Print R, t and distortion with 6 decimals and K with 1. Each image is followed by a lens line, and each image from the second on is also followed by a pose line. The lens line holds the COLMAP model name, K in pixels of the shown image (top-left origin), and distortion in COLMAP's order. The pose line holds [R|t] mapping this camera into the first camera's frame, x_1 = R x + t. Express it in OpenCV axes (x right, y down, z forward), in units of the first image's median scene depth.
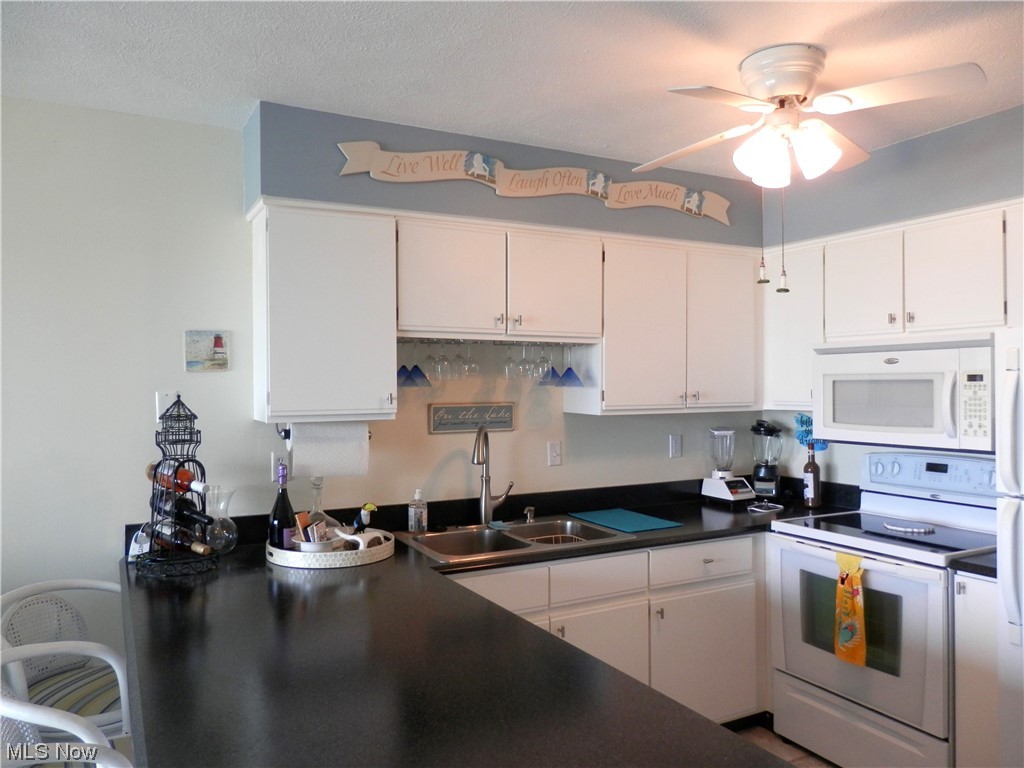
lens RADIAL K [[751.2, 0, 492.1], [0, 751.2, 385.7], [0, 0, 1]] dist [-0.005604, -0.000281]
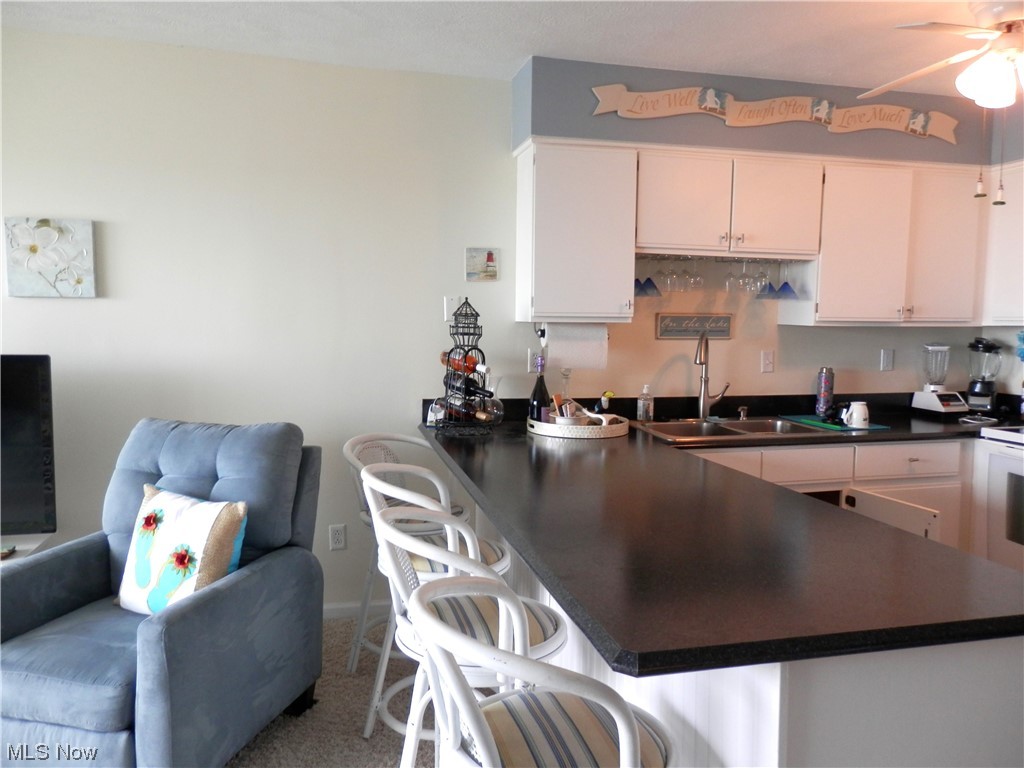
lens RADIAL K [[760.8, 0, 512.0], [0, 760.8, 384.0], [0, 0, 1]] dist [0.016022, -0.001298]
pose [[0.974892, 0.031296, -0.220467, -0.041573], [-0.013776, 0.996655, 0.080559, 0.044141], [0.222251, -0.075499, 0.972062, -0.210752]]
